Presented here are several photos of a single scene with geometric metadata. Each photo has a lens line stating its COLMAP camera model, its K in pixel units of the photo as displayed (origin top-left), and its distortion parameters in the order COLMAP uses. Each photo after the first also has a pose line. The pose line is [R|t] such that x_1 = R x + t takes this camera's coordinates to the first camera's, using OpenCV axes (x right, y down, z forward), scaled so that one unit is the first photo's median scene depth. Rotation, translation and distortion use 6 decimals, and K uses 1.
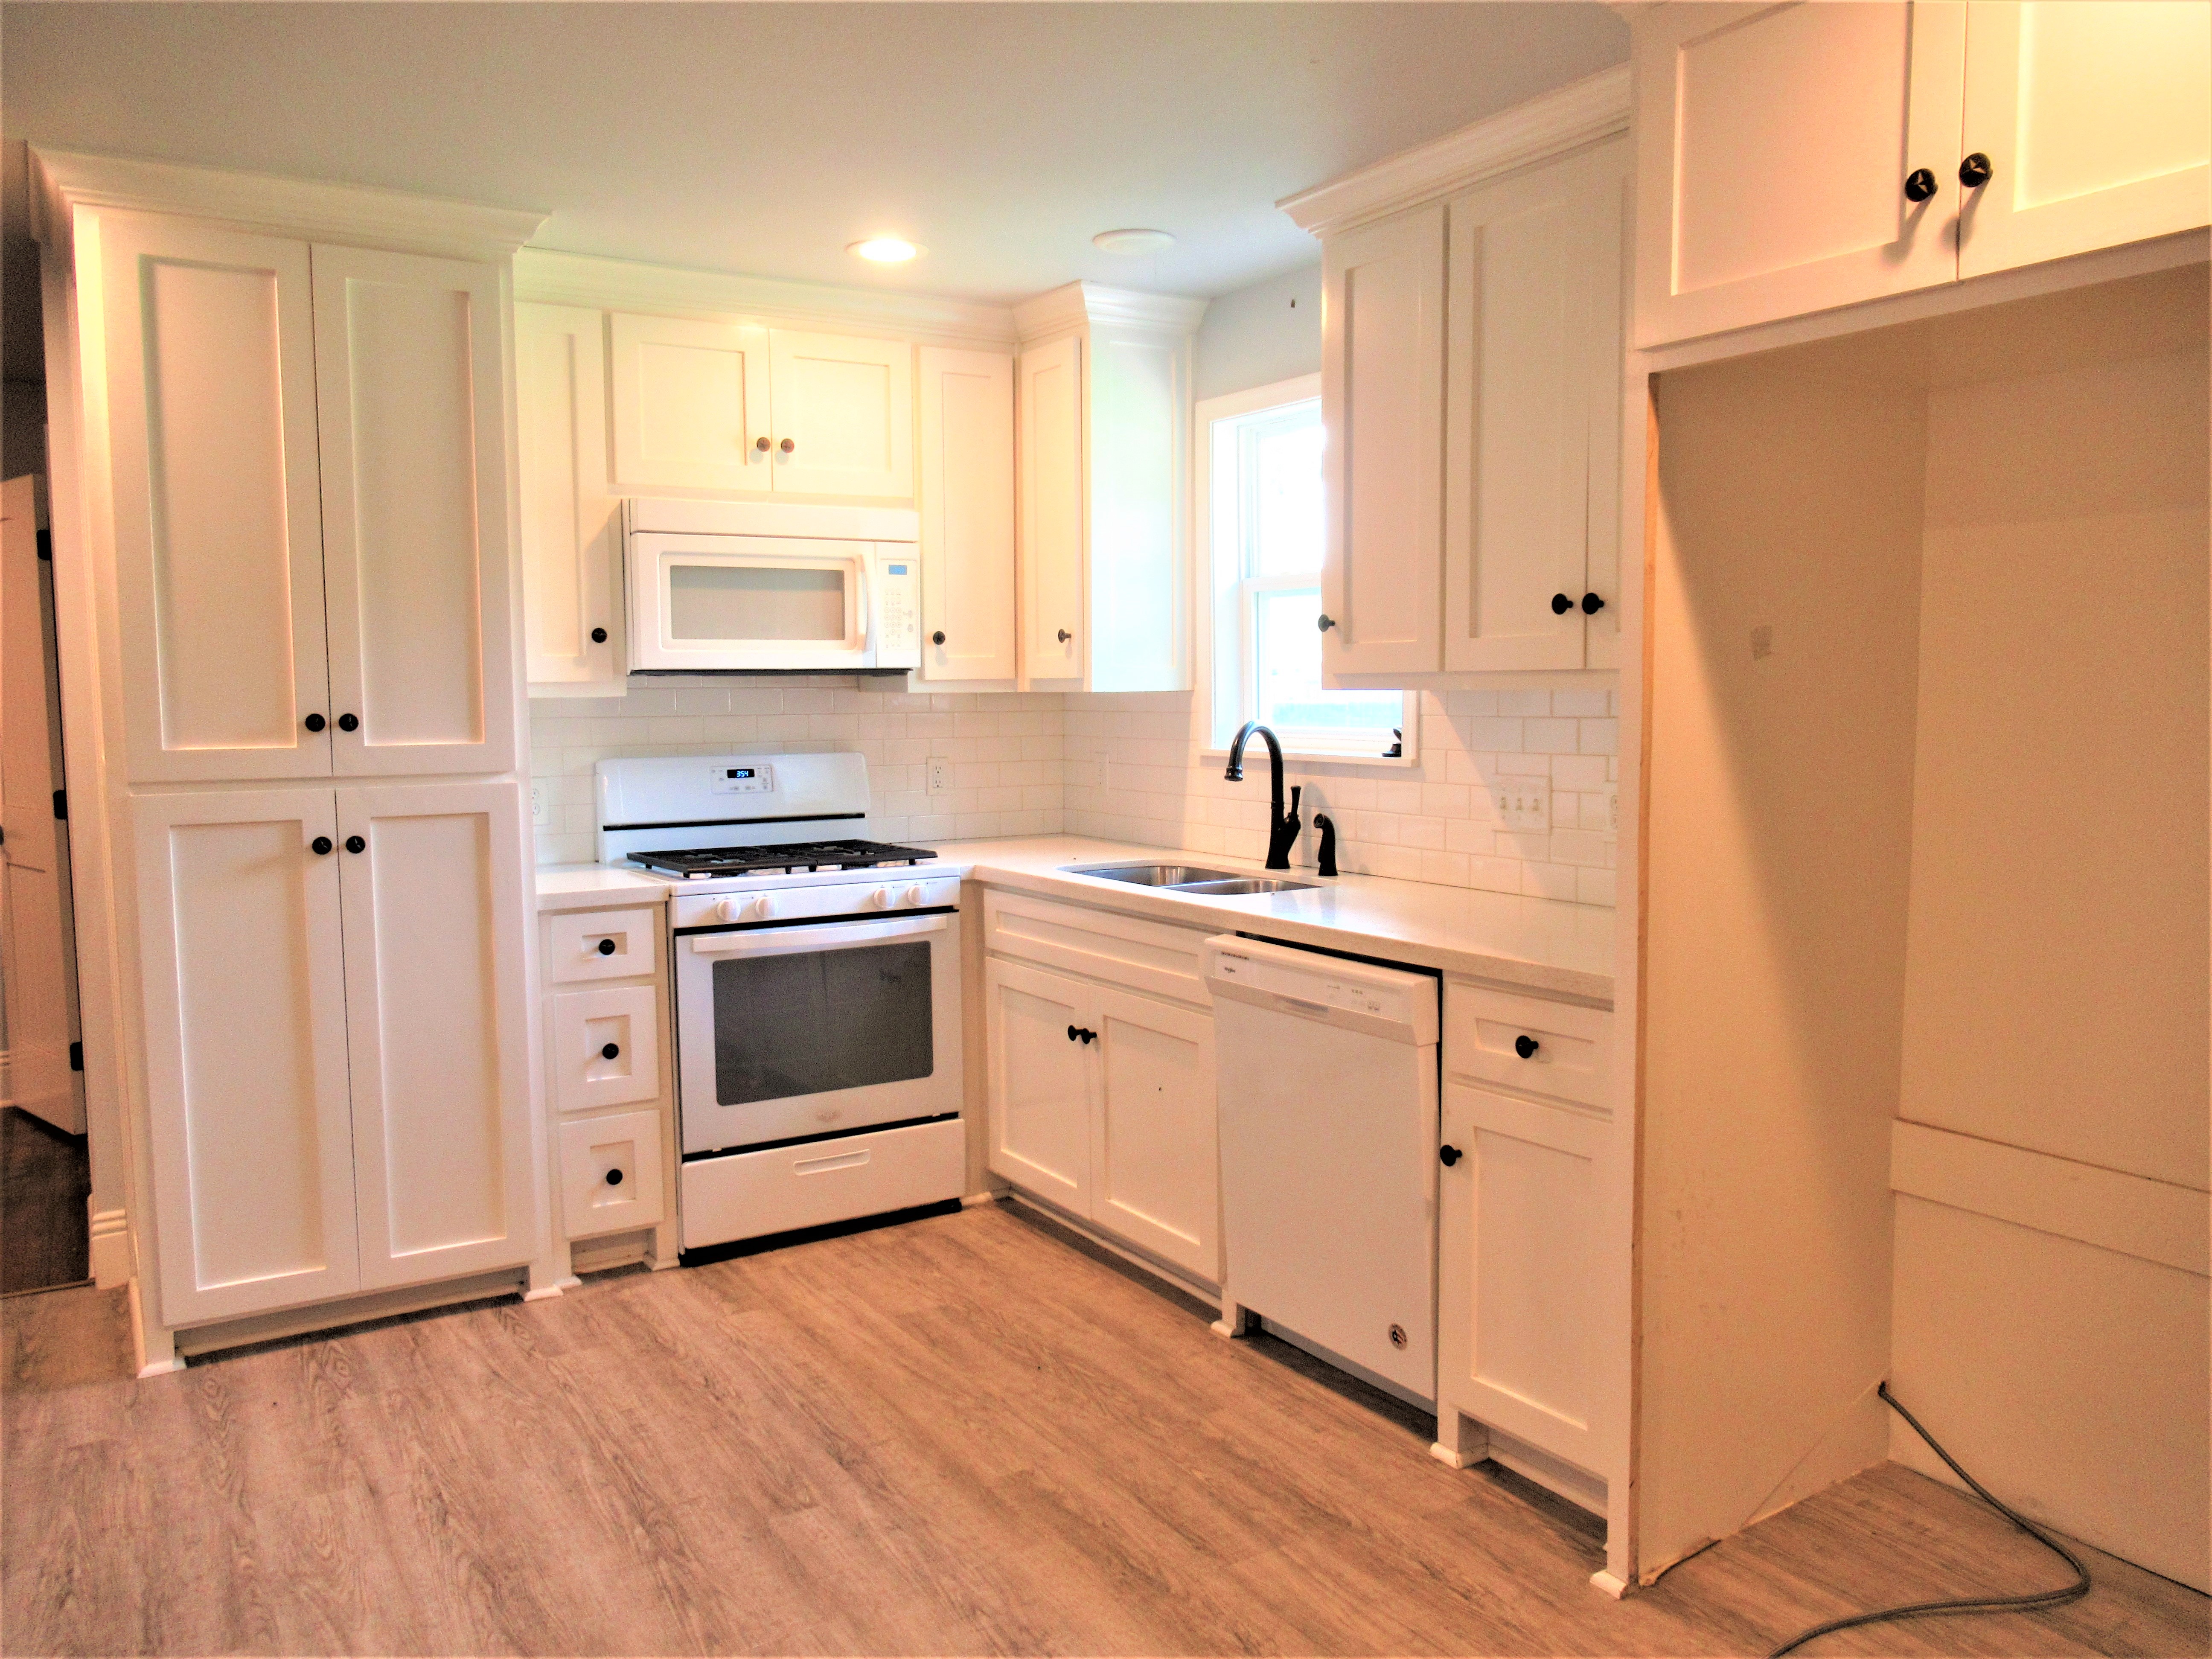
lens RADIAL K [[1659.0, 0, 1104.5], [0, 1659.0, 836.5], [0, 0, 1]] dist [0.003825, -0.000482]
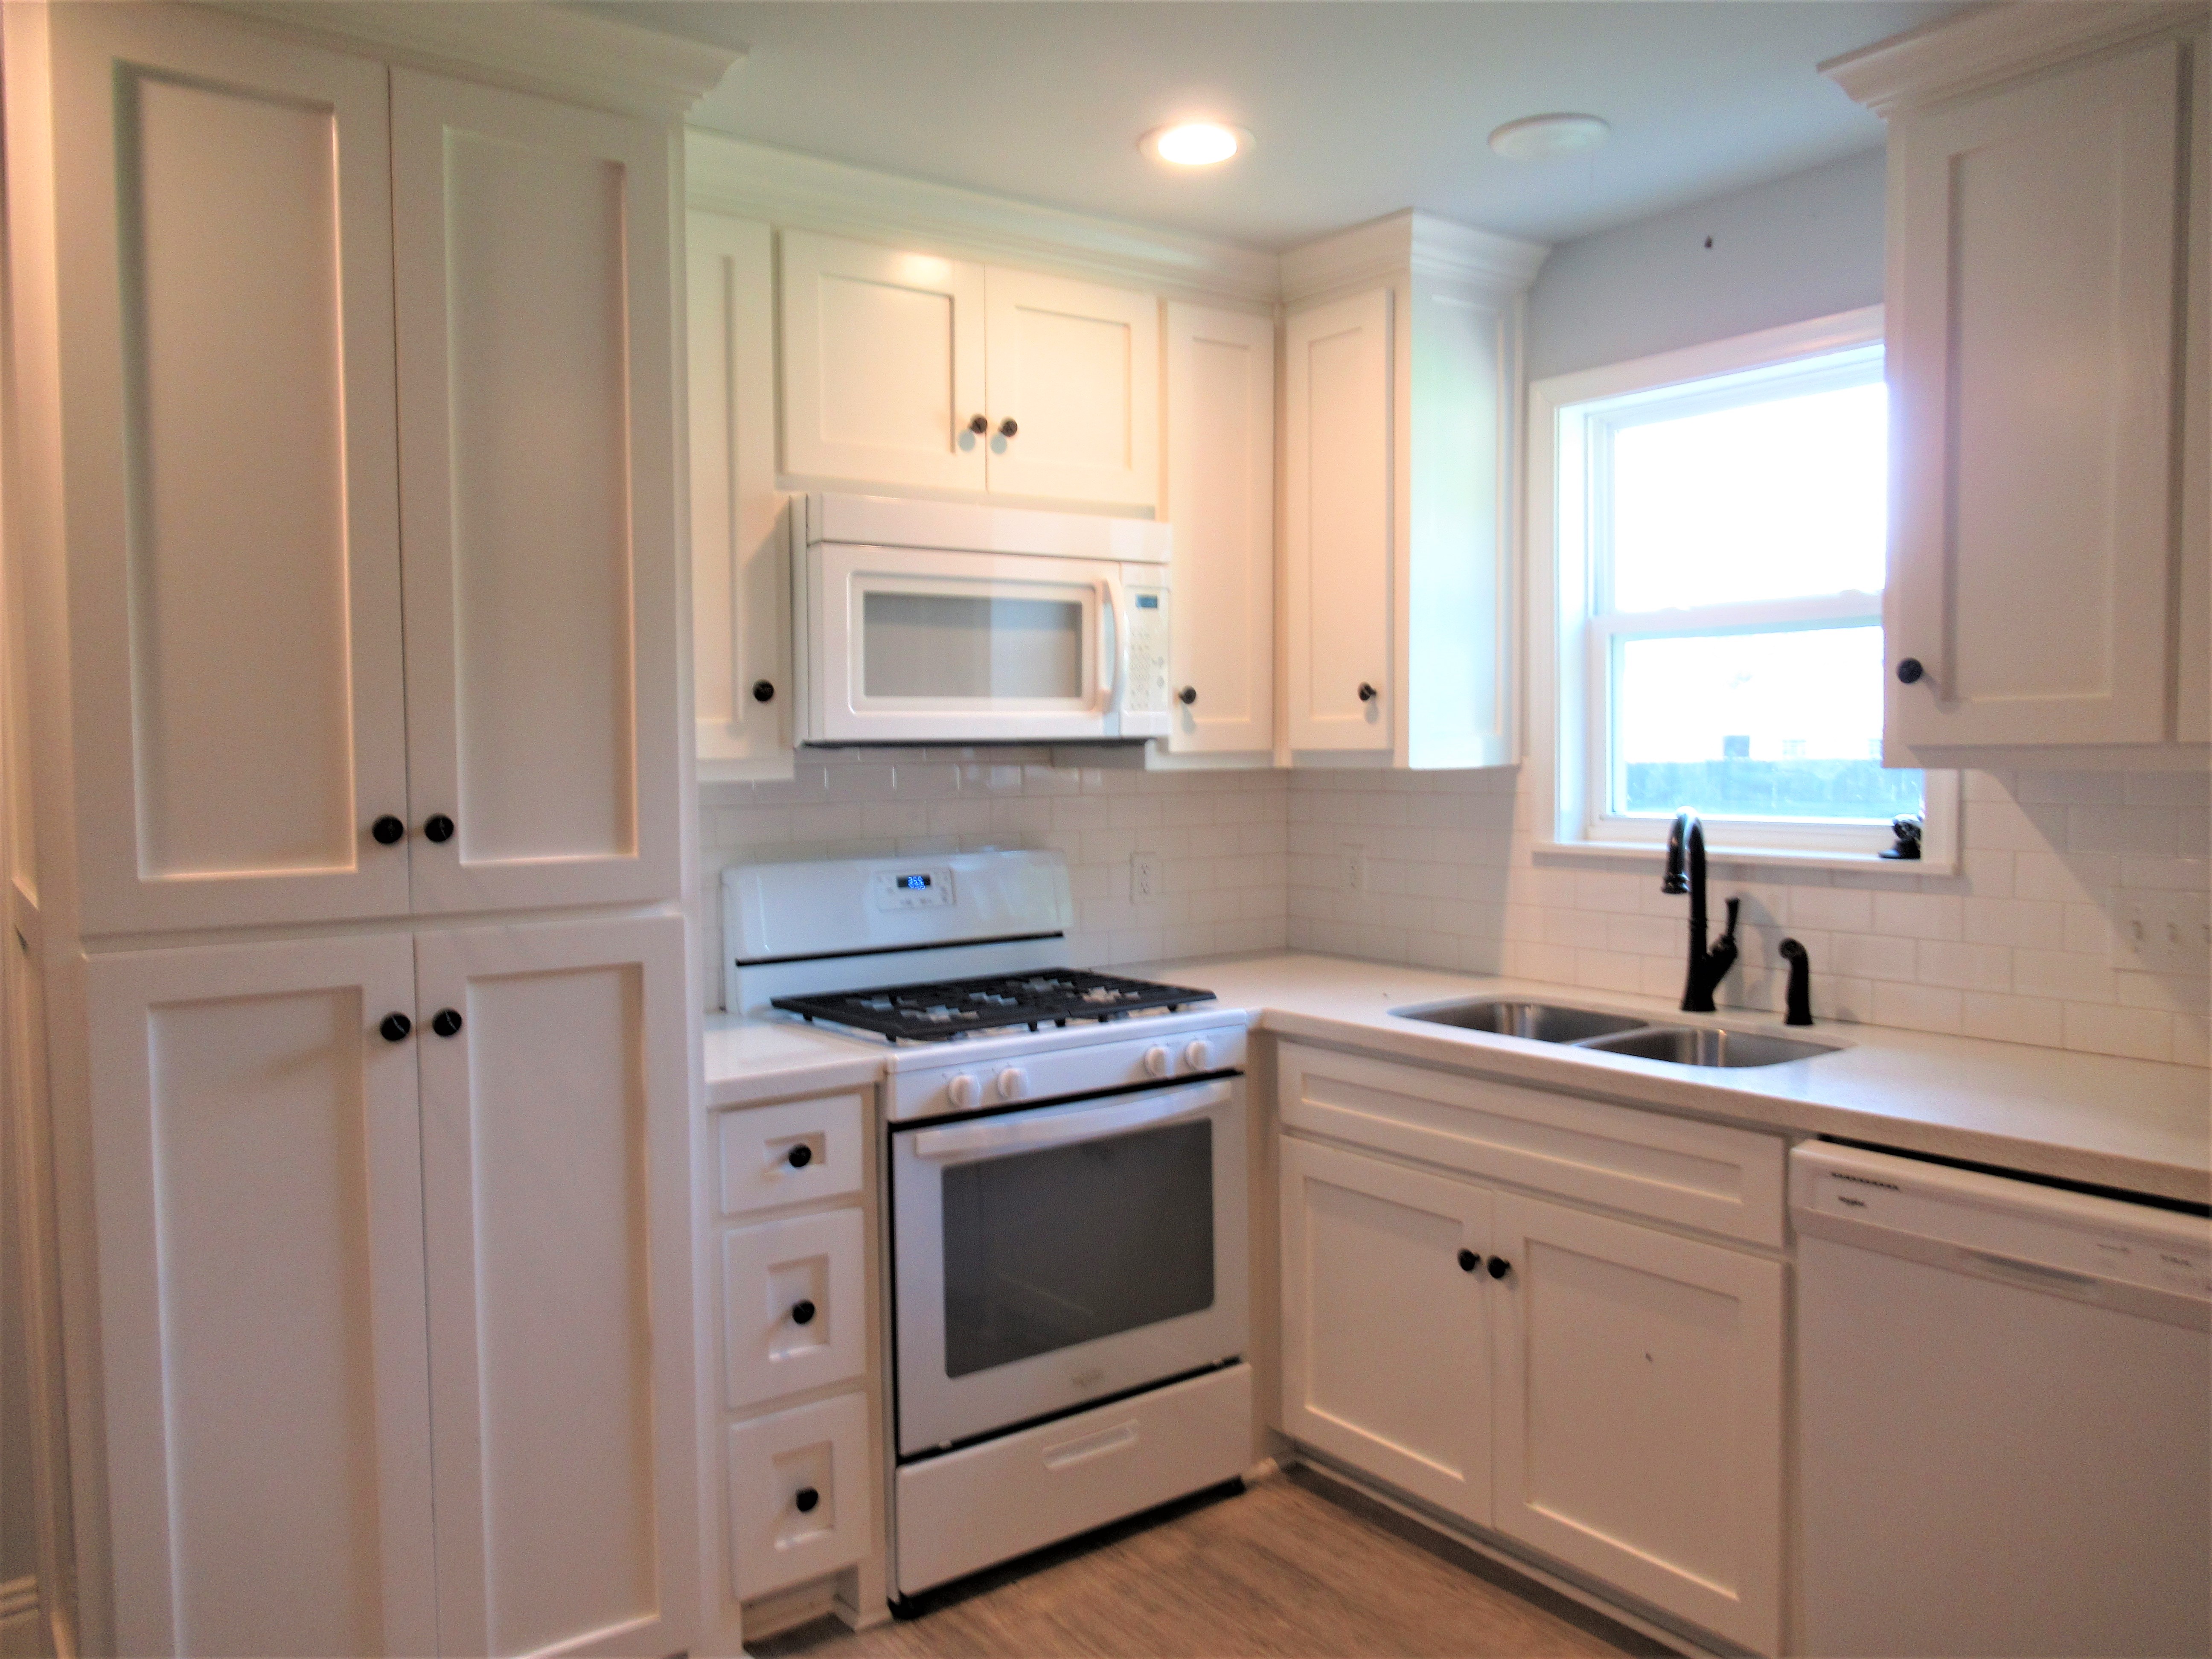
lens RADIAL K [[1642.8, 0, 1101.6], [0, 1642.8, 841.0], [0, 0, 1]] dist [-0.004382, 0.003516]
pose [[0.996561, -0.007973, 0.082475, -0.219940], [0.010769, 0.999380, -0.033519, -0.034808], [-0.082156, 0.034292, 0.996029, 0.310275]]
